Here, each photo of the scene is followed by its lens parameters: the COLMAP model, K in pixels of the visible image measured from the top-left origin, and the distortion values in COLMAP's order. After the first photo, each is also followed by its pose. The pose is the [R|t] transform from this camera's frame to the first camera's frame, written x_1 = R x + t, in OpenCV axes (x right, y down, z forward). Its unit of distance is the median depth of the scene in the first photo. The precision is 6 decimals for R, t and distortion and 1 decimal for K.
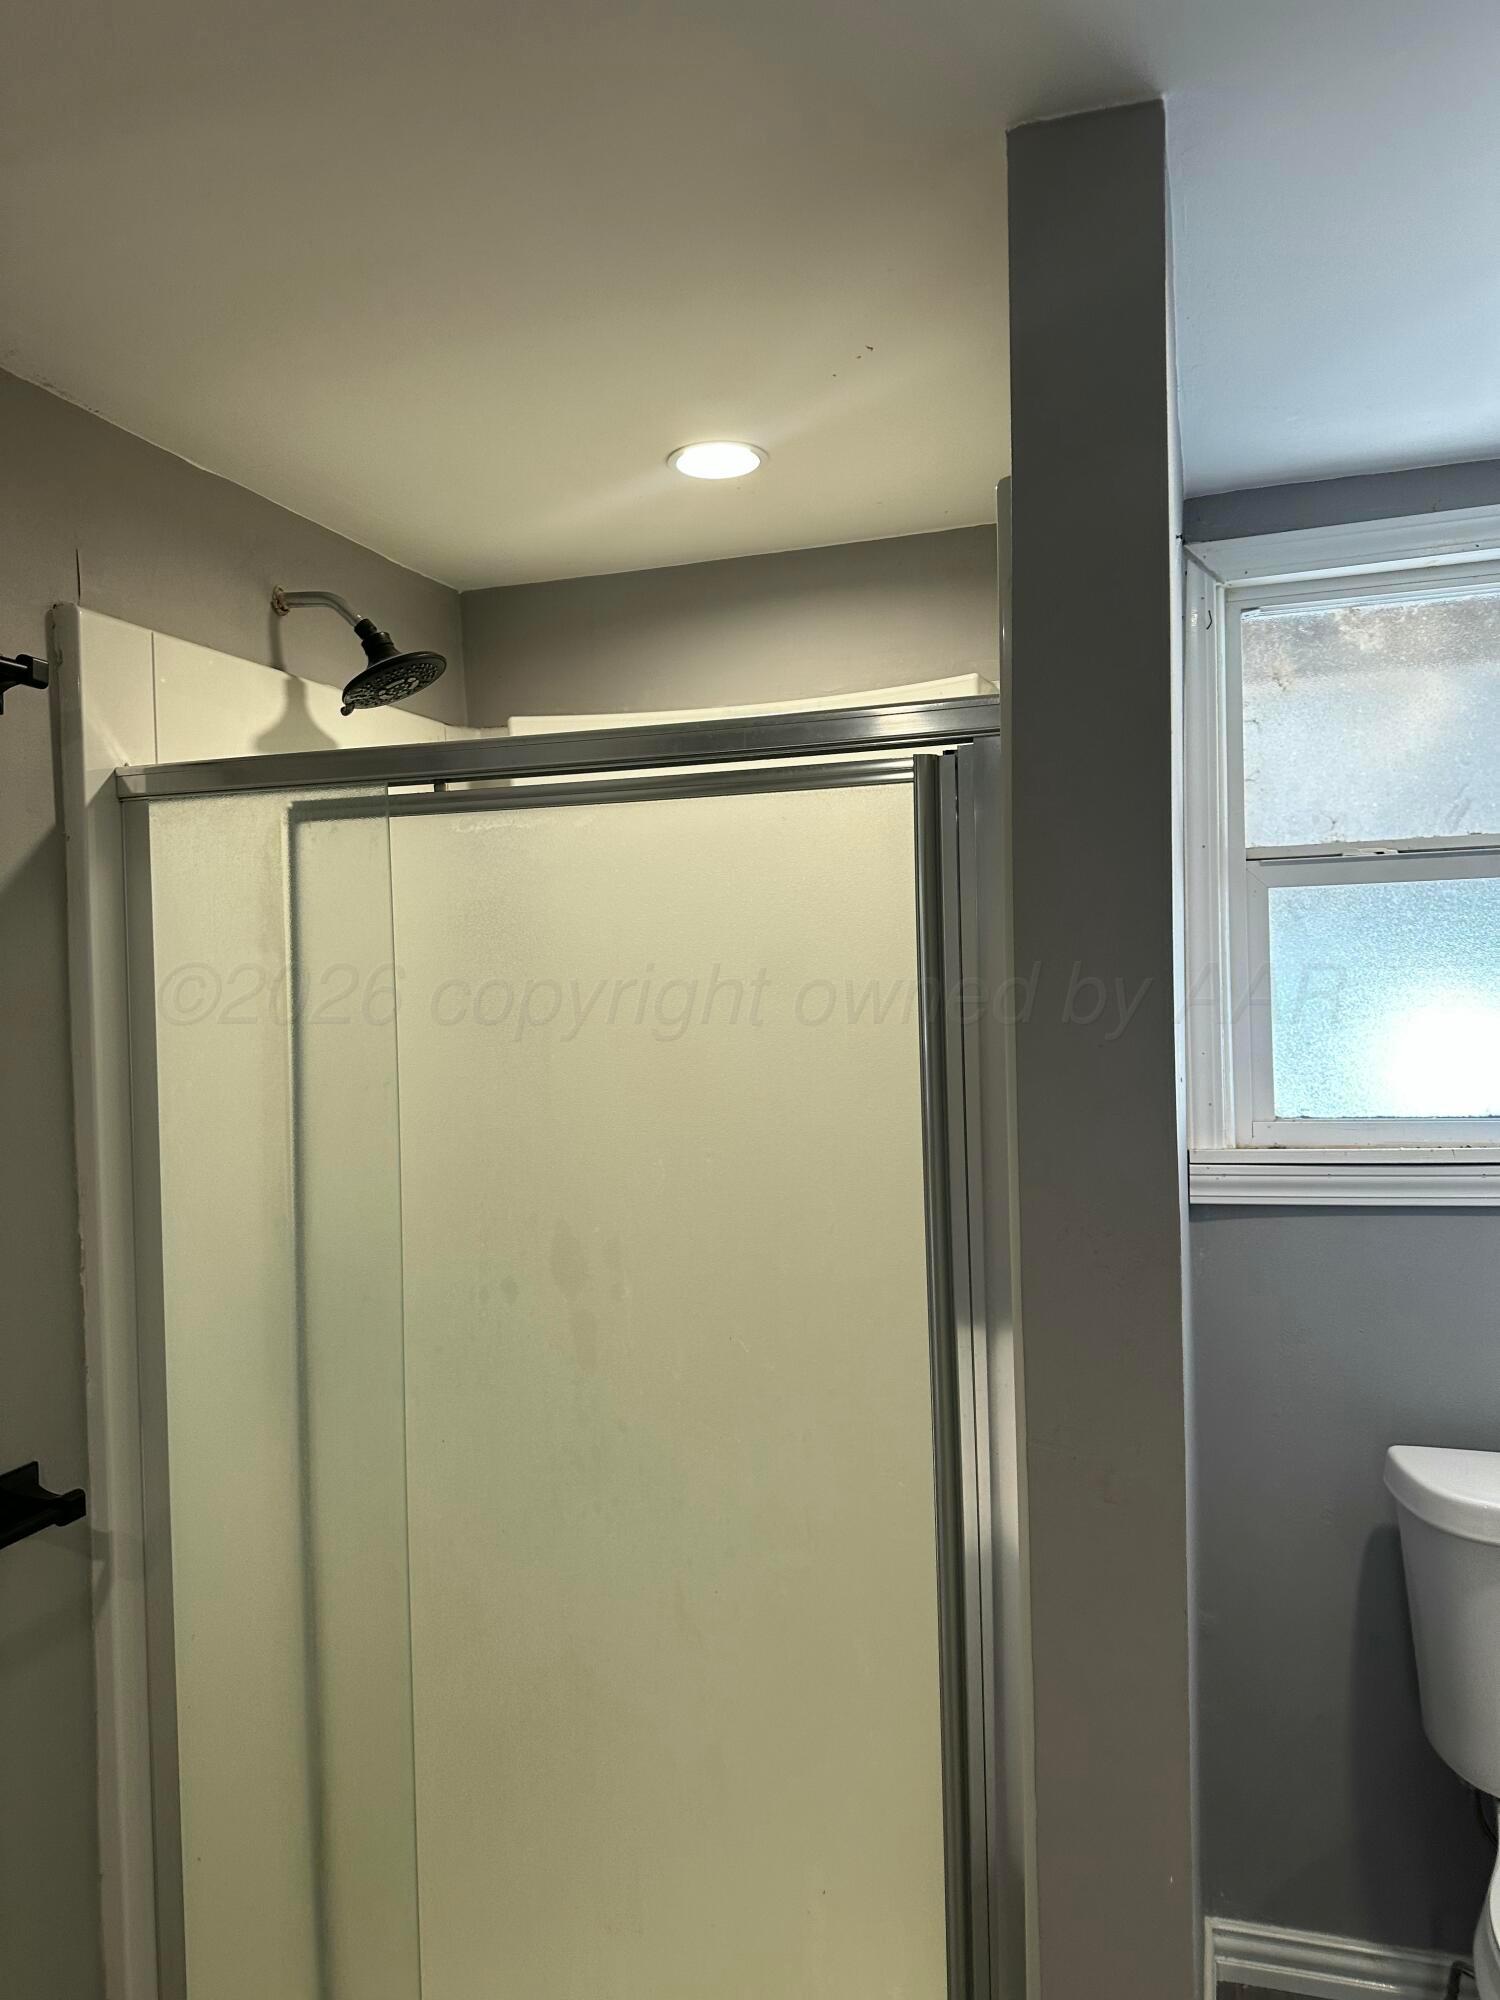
lens RADIAL K [[1408.7, 0, 764.9], [0, 1408.7, 989.5], [0, 0, 1]] dist [0.040049, -0.037750]
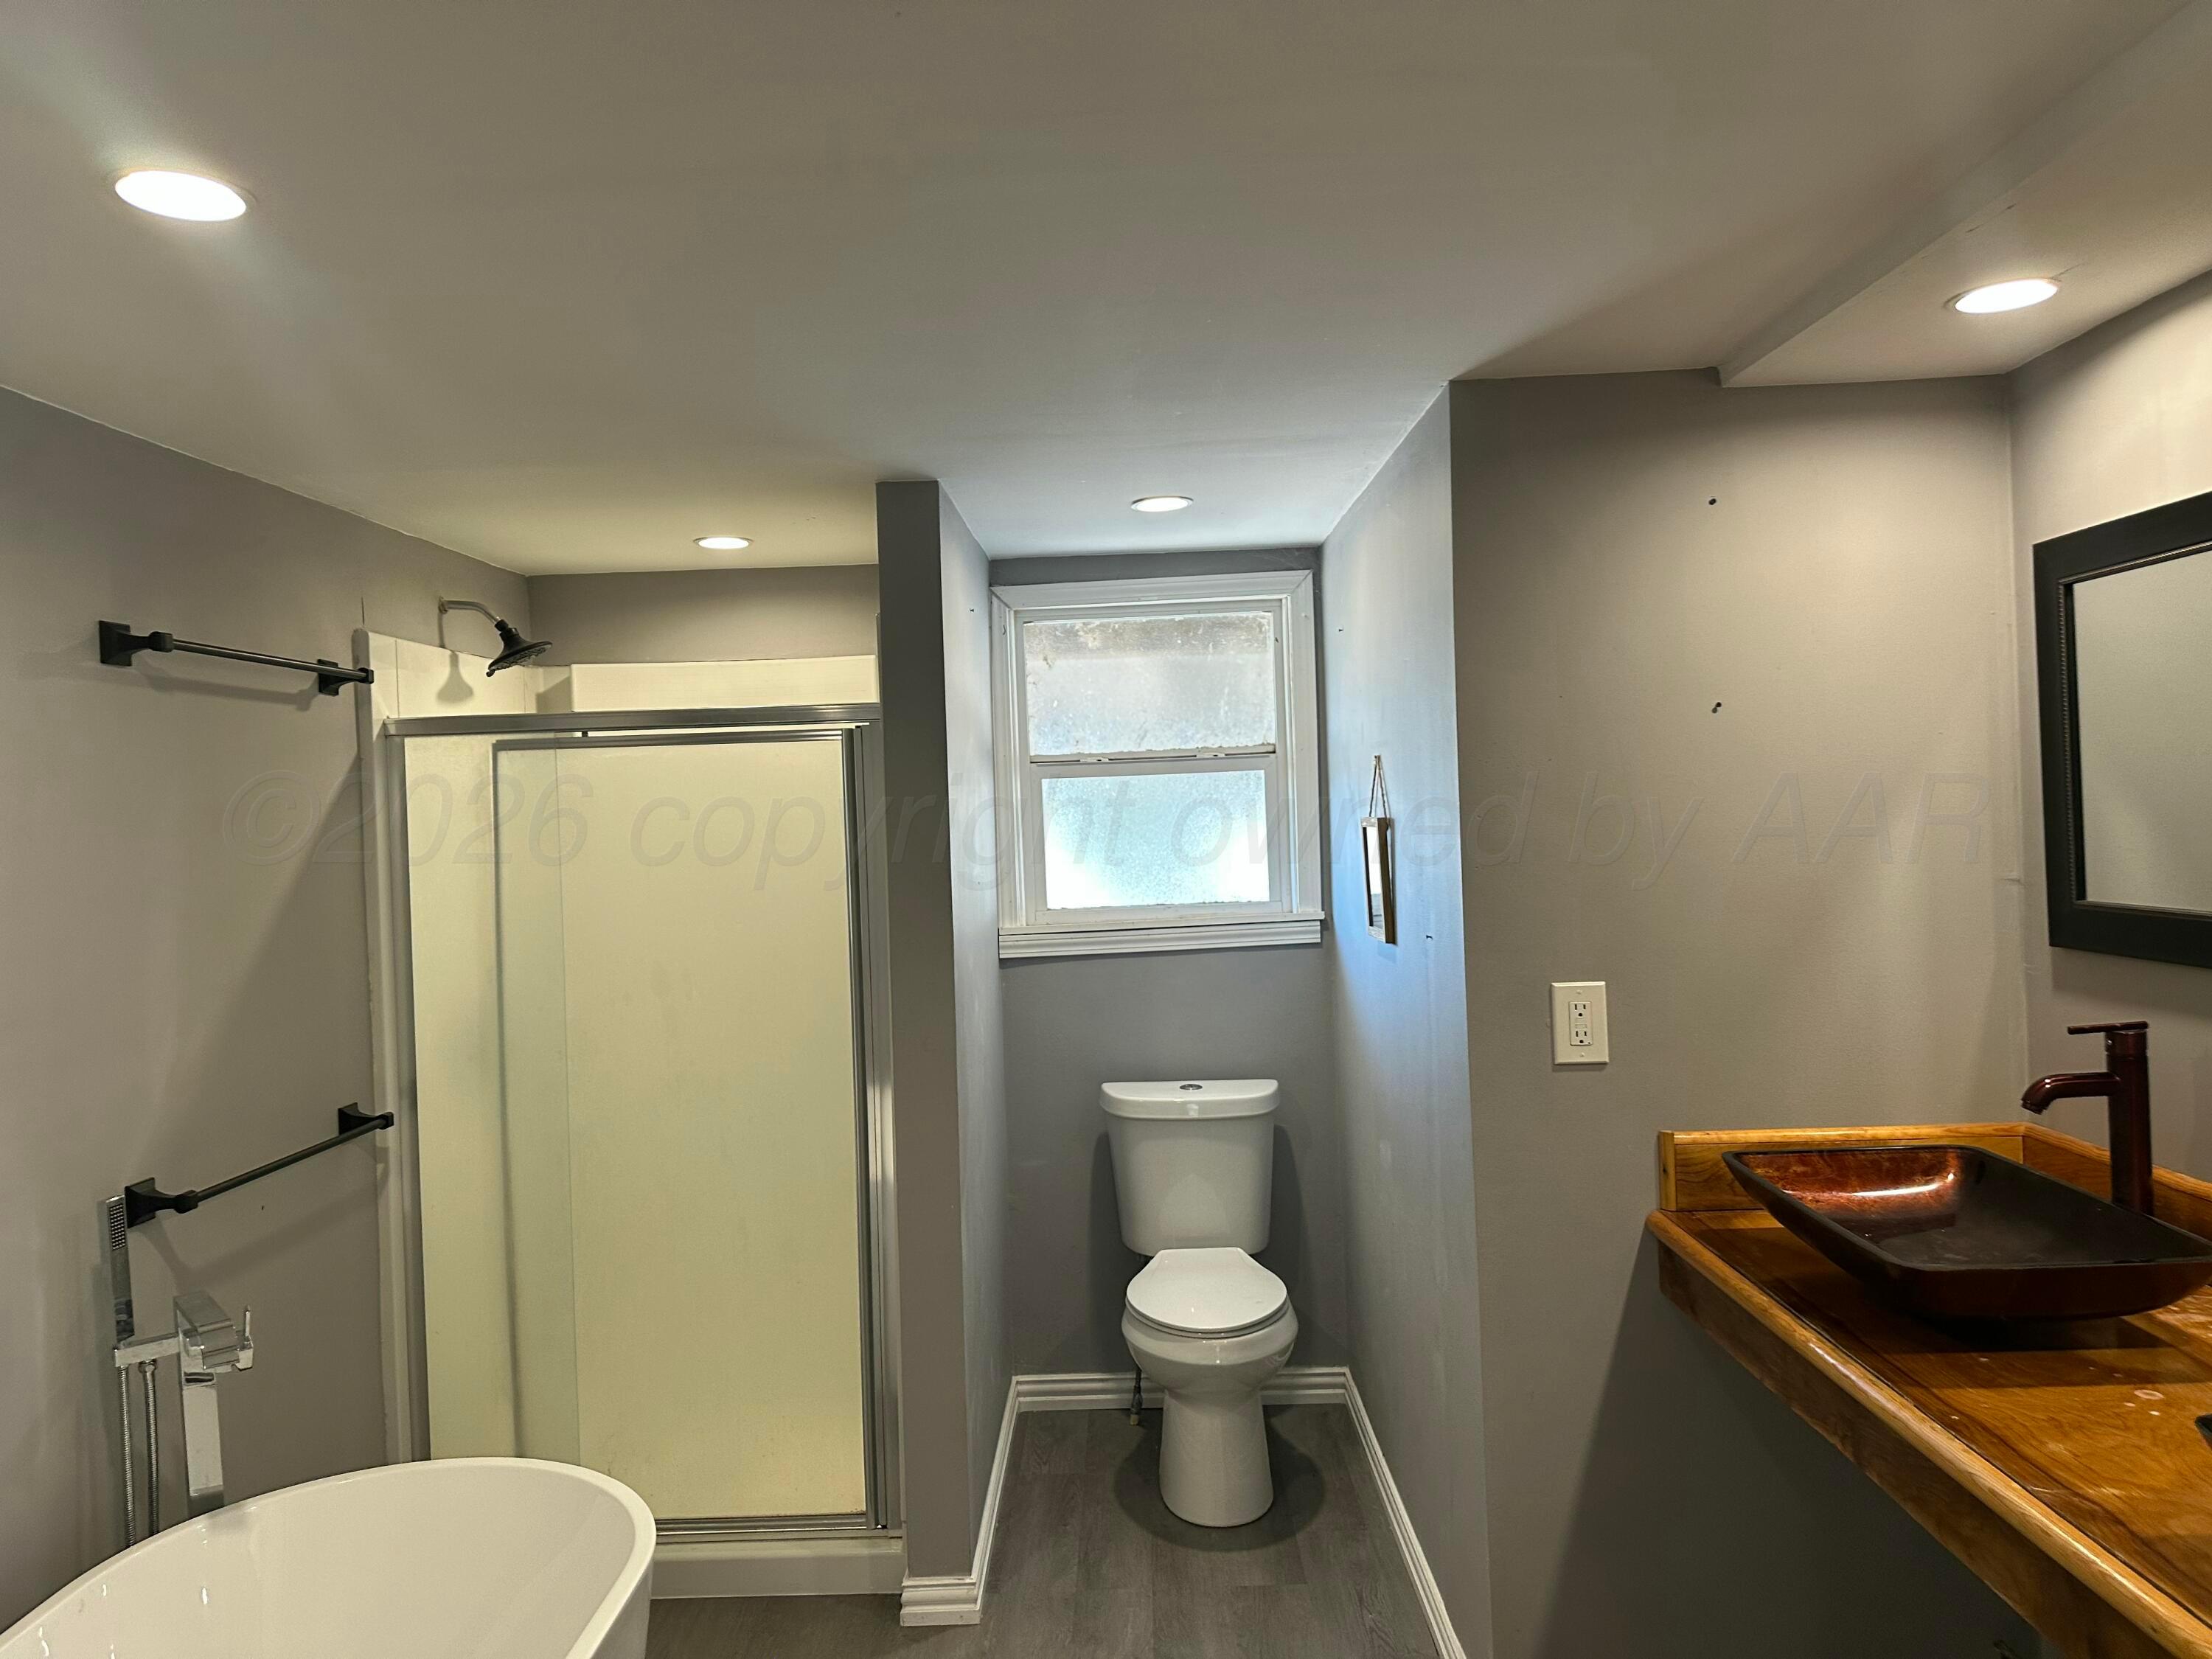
lens RADIAL K [[1558.0, 0, 1129.4], [0, 1558.0, 817.0], [0, 0, 1]] dist [0.040049, -0.037750]
pose [[0.955519, -0.007613, 0.294831, -0.122527], [0.012576, 0.999809, -0.014942, 0.006318], [-0.294661, 0.017985, 0.955432, -0.965386]]
